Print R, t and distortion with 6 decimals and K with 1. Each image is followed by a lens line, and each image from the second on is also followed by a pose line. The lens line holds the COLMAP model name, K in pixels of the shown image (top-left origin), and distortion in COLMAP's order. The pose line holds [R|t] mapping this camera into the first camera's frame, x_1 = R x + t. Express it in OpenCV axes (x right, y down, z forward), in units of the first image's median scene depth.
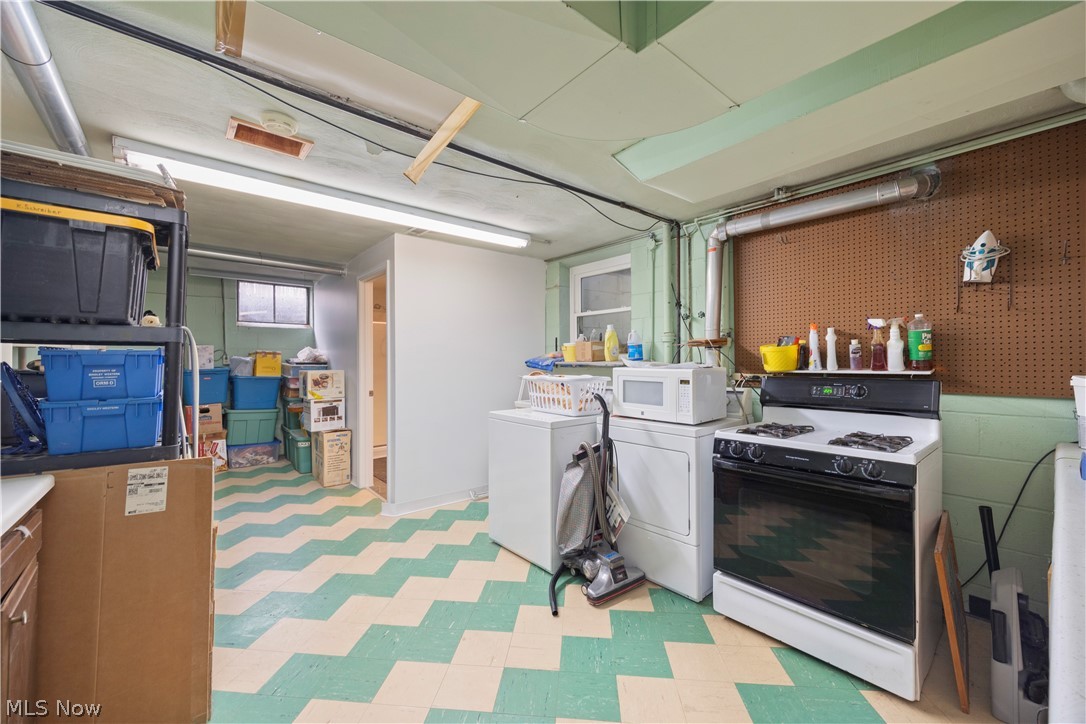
lens RADIAL K [[422.8, 0, 541.2], [0, 422.8, 365.4], [0, 0, 1]] dist [-0.000875, -0.000351]
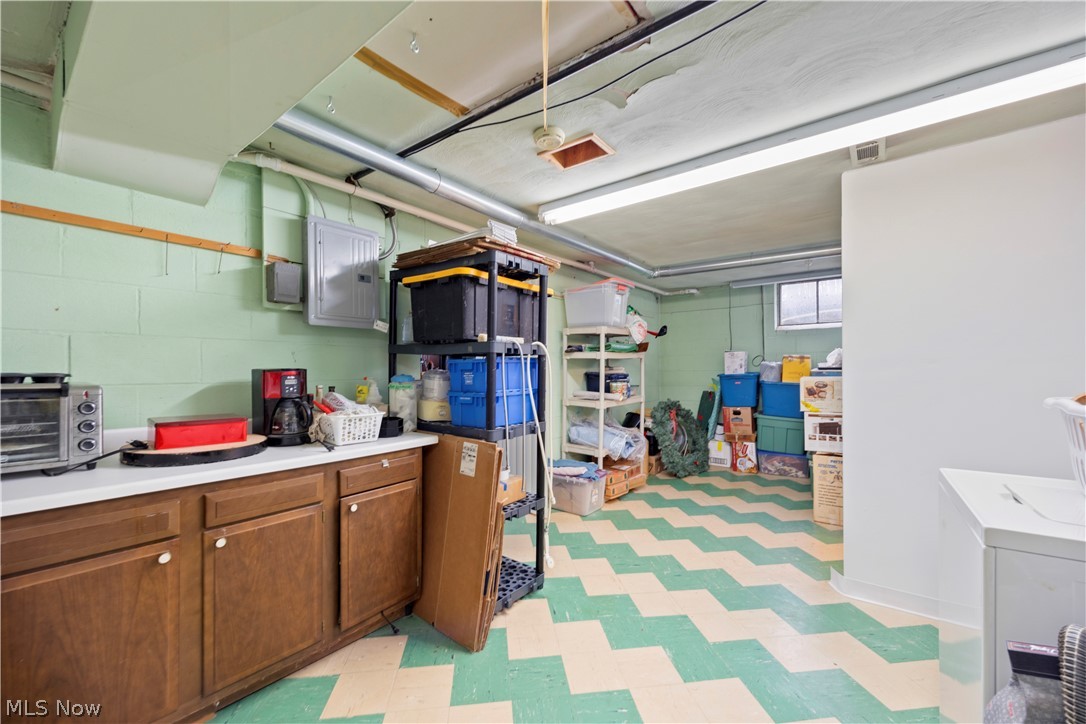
lens RADIAL K [[422.8, 0, 541.2], [0, 422.8, 365.4], [0, 0, 1]] dist [-0.000875, -0.000351]
pose [[0.213271, -0.009466, -0.976947, 0.145390], [-0.003863, 0.999937, -0.010532, 0.000677], [0.976986, 0.006020, 0.213221, 0.284563]]
